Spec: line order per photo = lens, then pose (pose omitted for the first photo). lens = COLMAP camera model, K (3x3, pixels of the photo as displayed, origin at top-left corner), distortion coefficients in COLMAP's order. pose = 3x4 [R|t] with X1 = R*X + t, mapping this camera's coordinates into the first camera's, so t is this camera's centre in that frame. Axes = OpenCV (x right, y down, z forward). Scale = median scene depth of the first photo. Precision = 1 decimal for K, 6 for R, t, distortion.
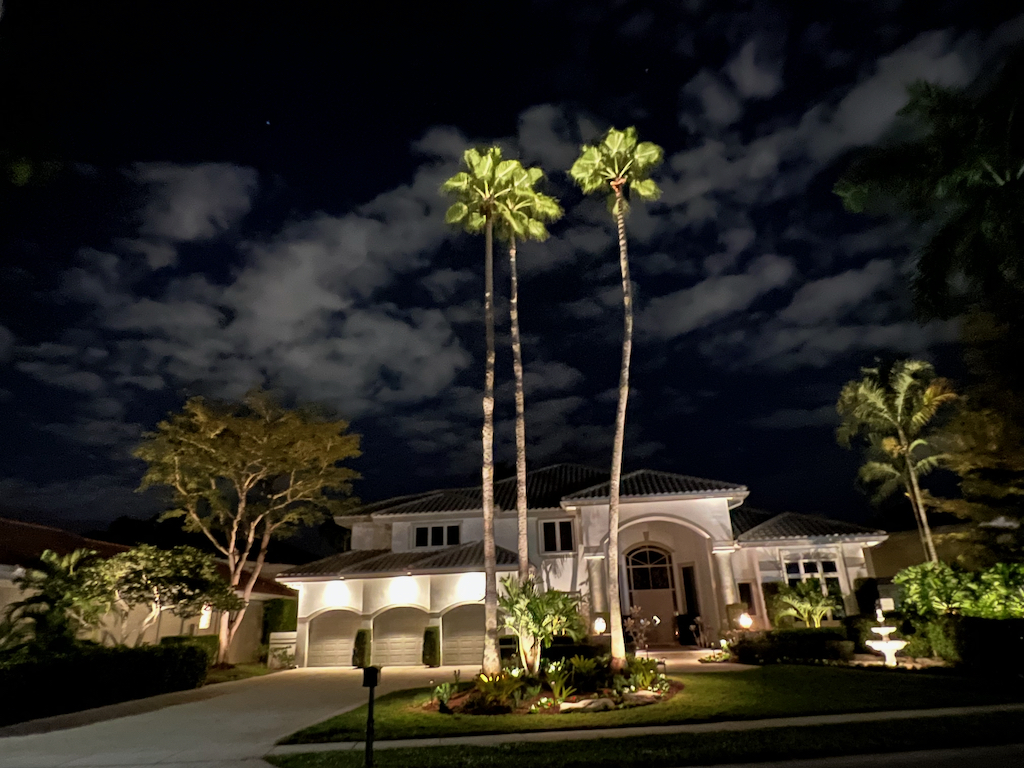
lens RADIAL K [[635.3, 0, 512.0], [0, 635.3, 384.0], [0, 0, 1]] dist [0.004113, 0.000355]
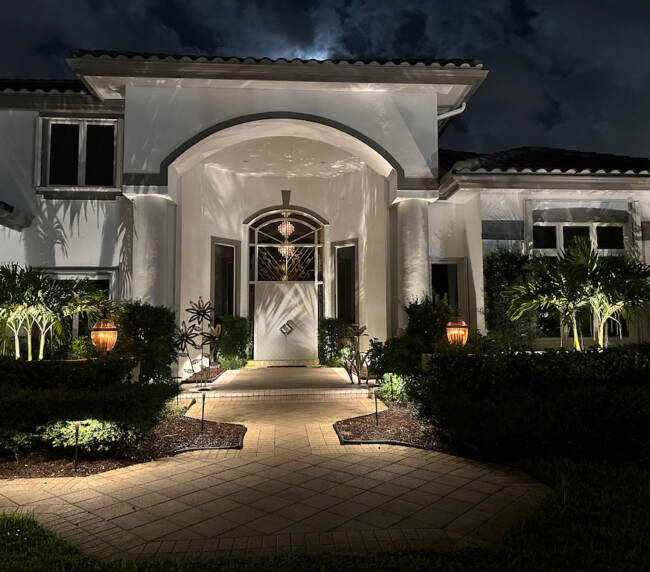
lens RADIAL K [[508.8, 0, 338.7], [0, 508.8, 300.2], [0, 0, 1]] dist [0.001753, -0.001638]
pose [[0.971617, 0.036112, 0.233788, 0.181332], [-0.104580, 0.952031, 0.287576, 0.226949], [-0.212189, -0.303863, 0.928786, 0.614852]]
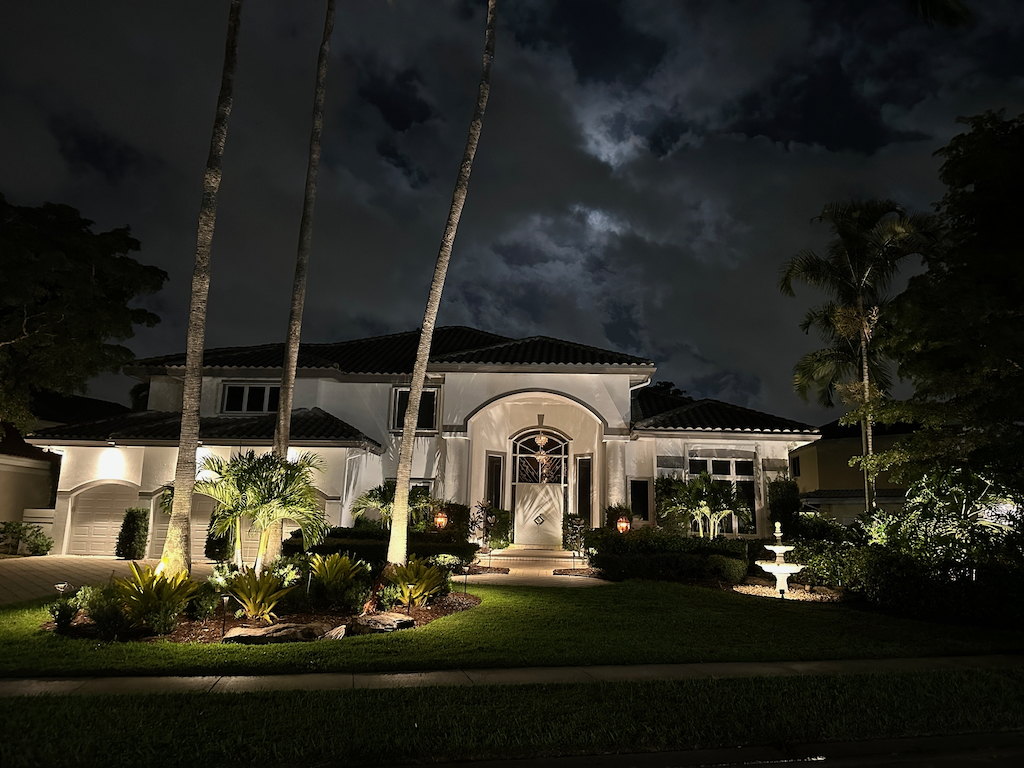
lens RADIAL K [[722.8, 0, 512.0], [0, 722.8, 384.0], [0, 0, 1]] dist [0.123414, -0.135432]
pose [[0.995765, 0.069559, 0.060117, 0.140570], [-0.079091, 0.981495, 0.174389, 0.045137], [-0.046874, -0.178405, 0.982840, 0.128336]]
